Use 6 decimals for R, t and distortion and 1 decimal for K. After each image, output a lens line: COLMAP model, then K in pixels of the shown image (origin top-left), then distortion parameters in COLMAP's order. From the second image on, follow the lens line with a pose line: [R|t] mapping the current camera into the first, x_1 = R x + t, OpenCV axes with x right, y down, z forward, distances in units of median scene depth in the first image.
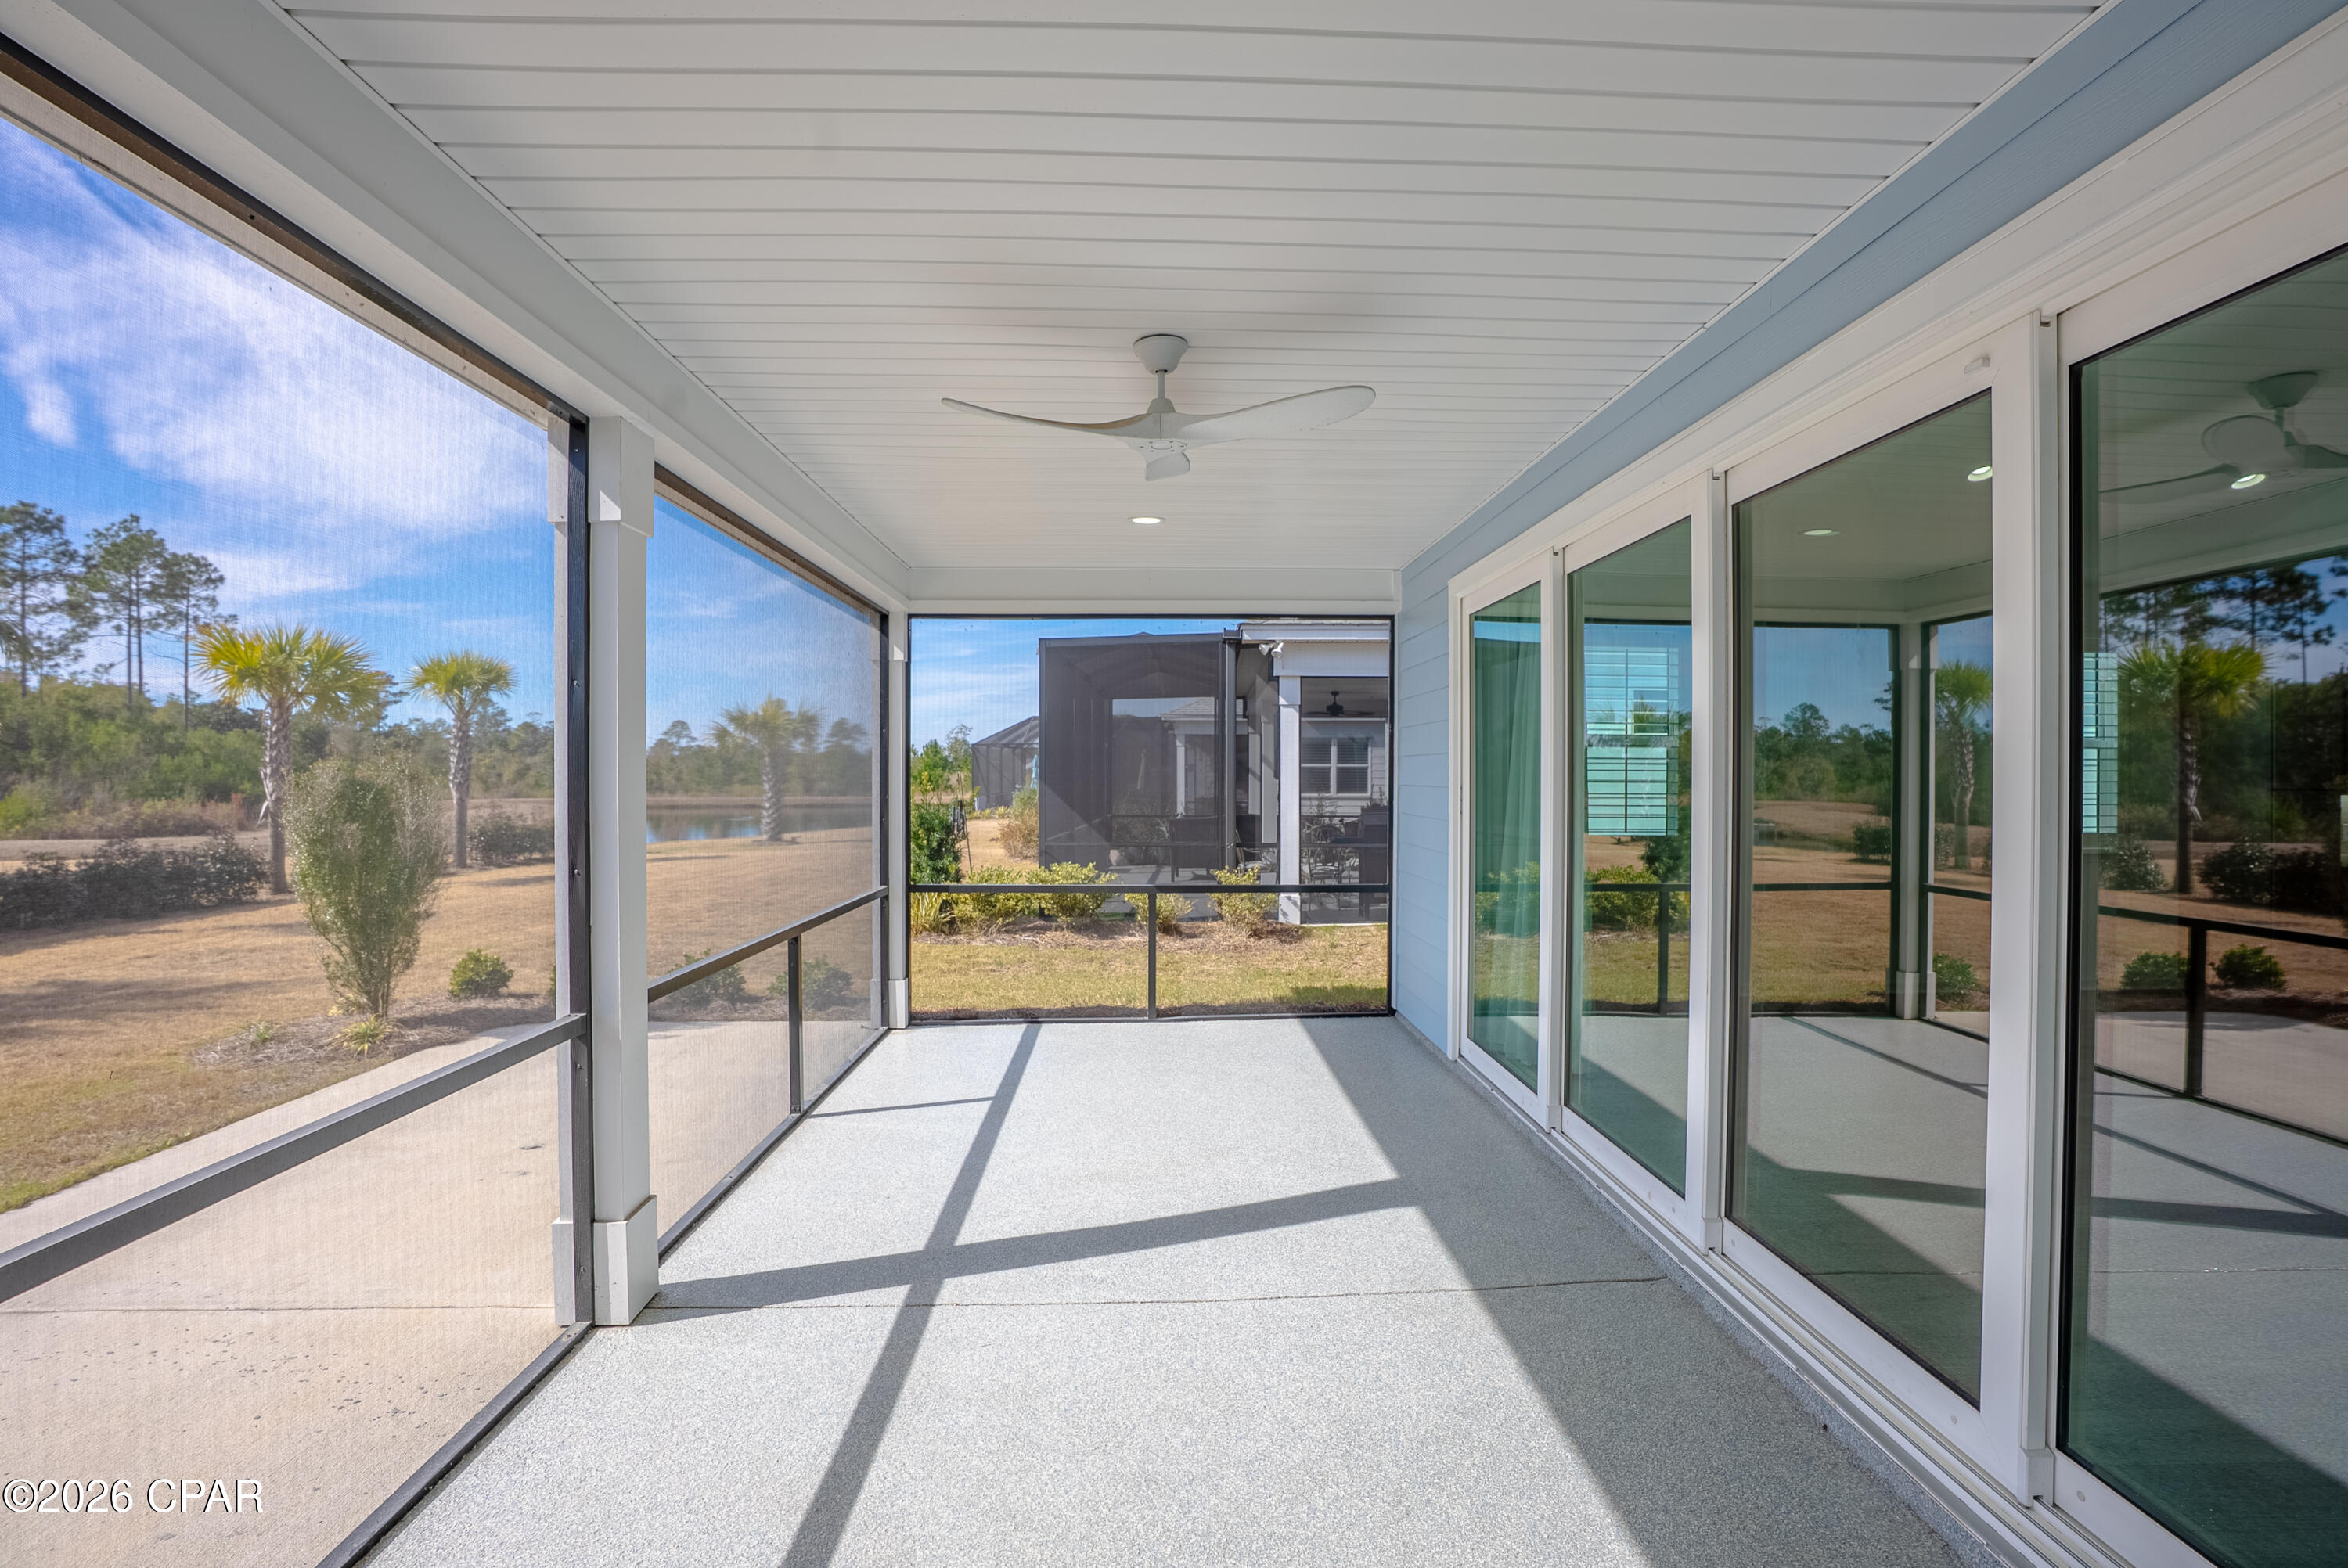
lens RADIAL K [[1106.2, 0, 1182.2], [0, 1106.2, 785.0], [0, 0, 1]] dist [-0.063944, 0.022180]
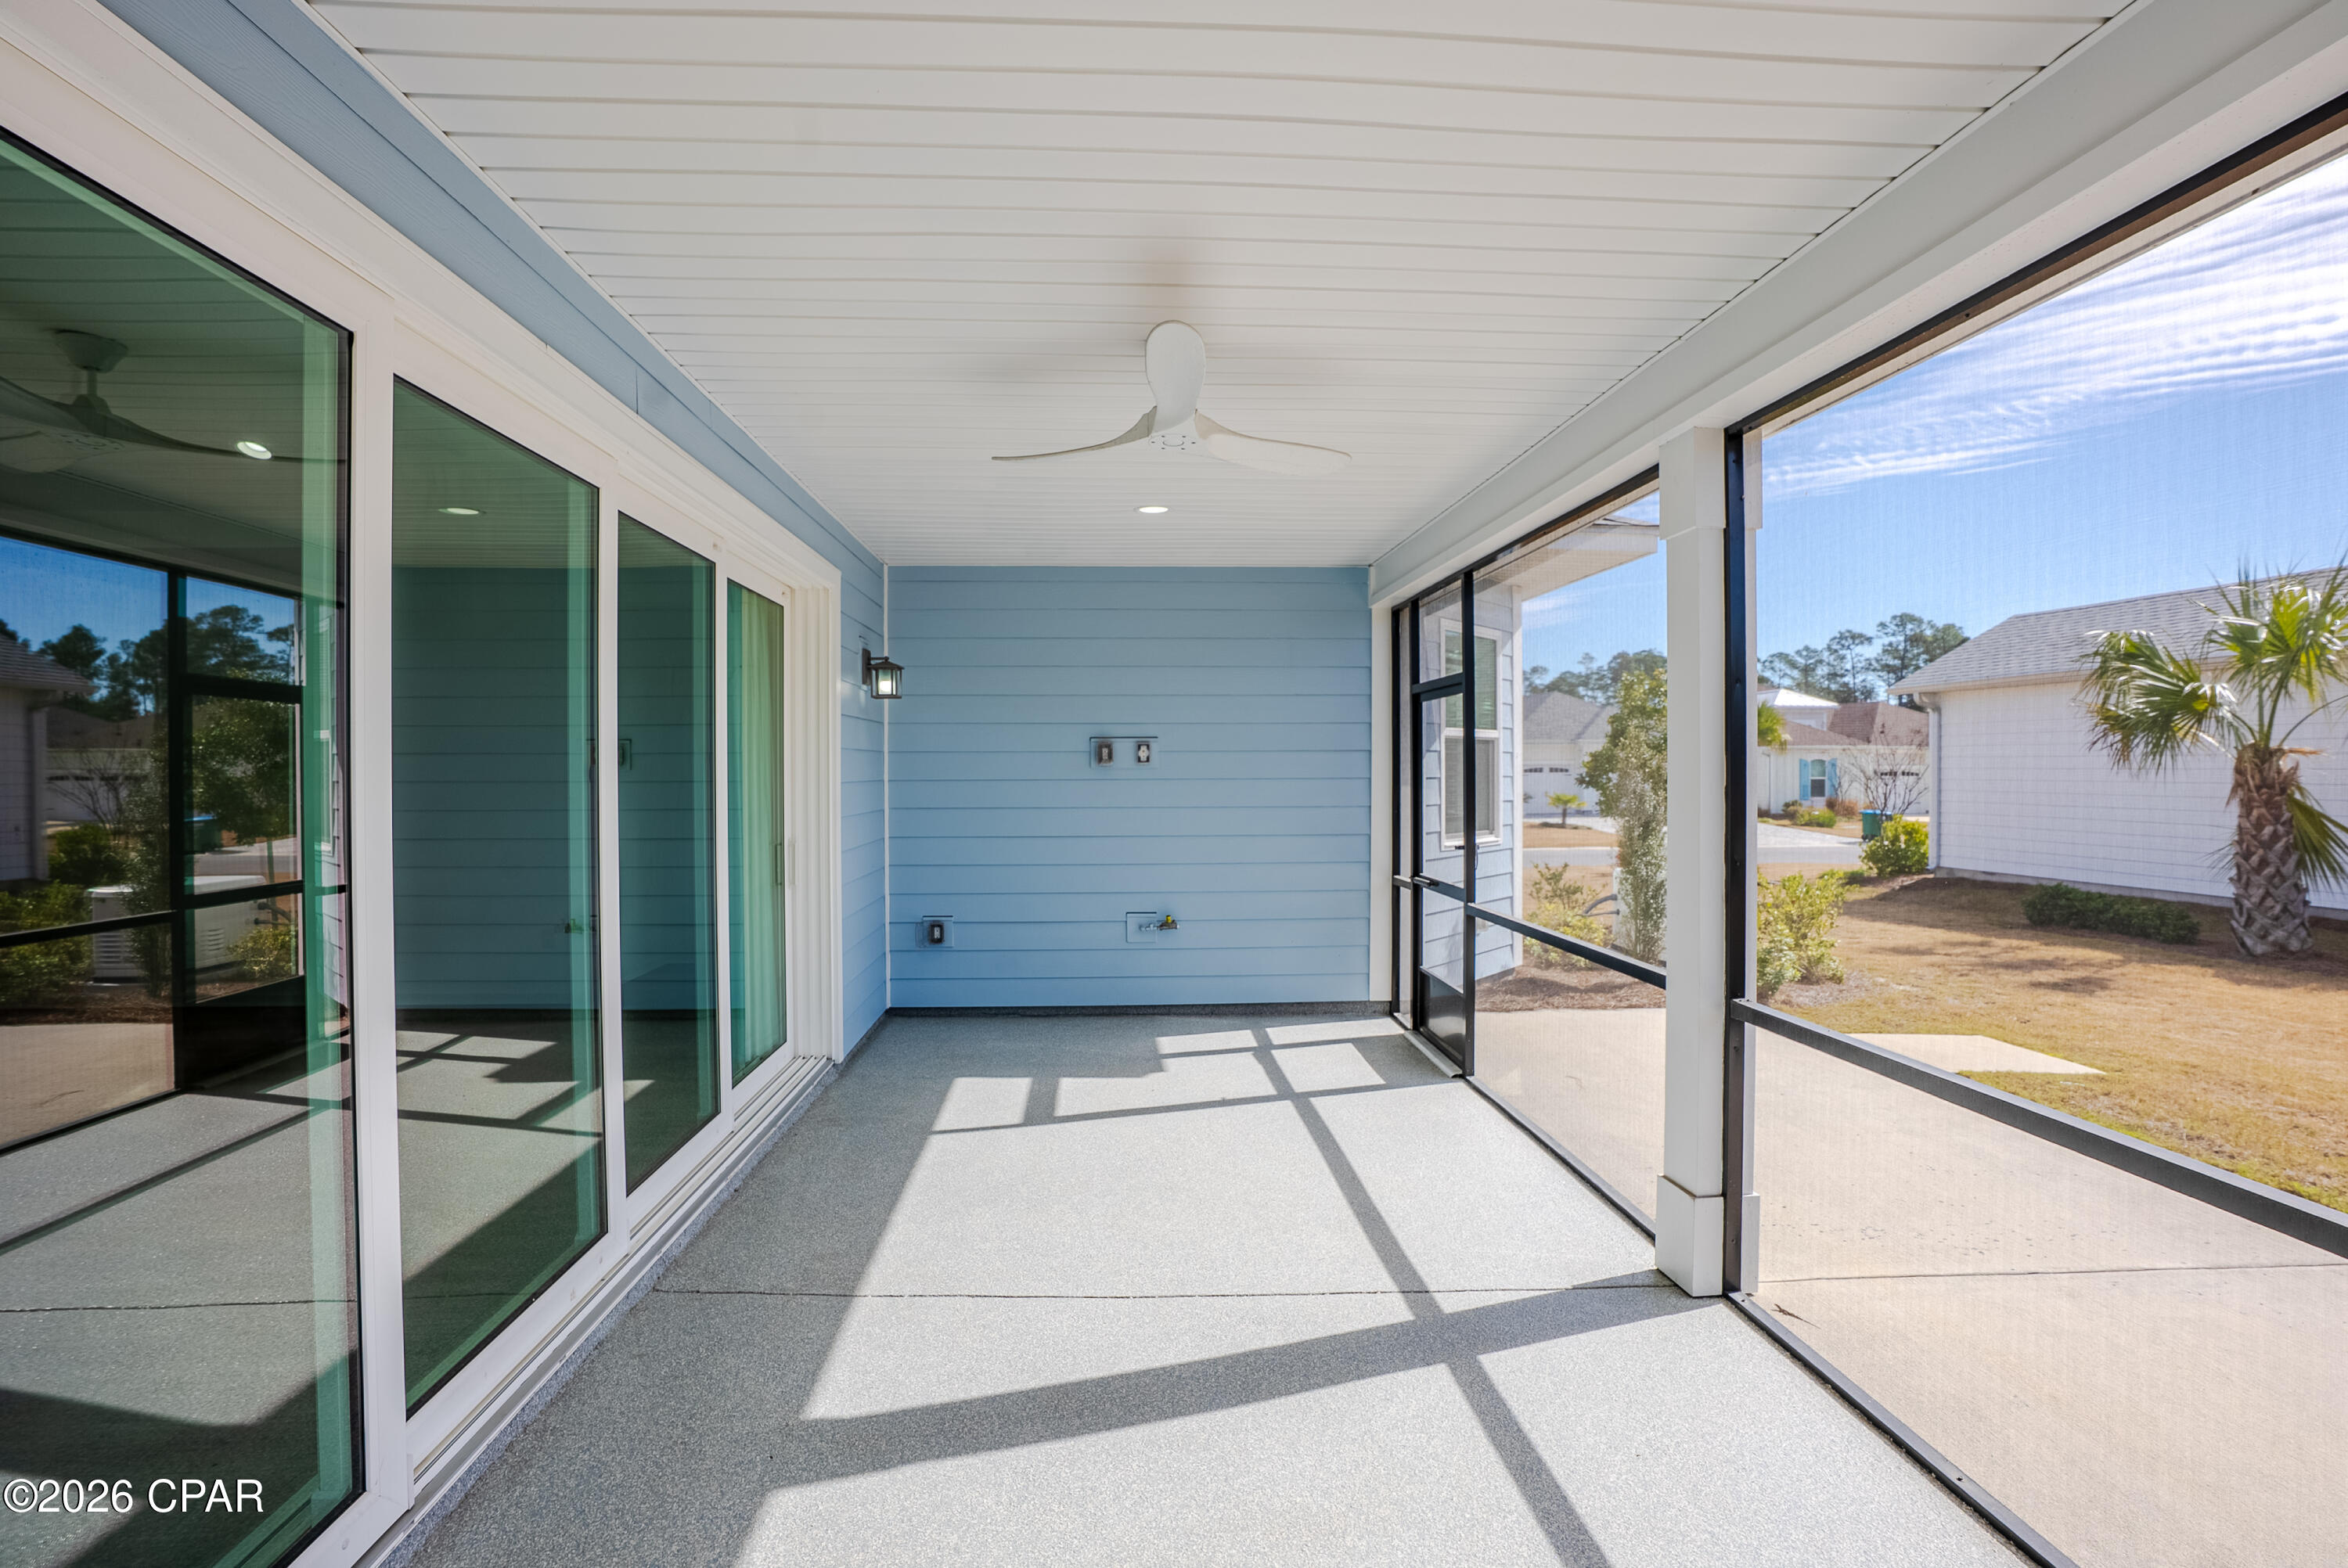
lens RADIAL K [[1106.2, 0, 1171.0], [0, 1106.2, 774.5], [0, 0, 1]] dist [-0.063944, 0.022180]
pose [[-0.999505, -0.000896, -0.031448, 0.000875], [-0.001372, 0.999885, 0.015114, -0.000948], [0.031431, 0.015149, -0.999391, 0.105889]]
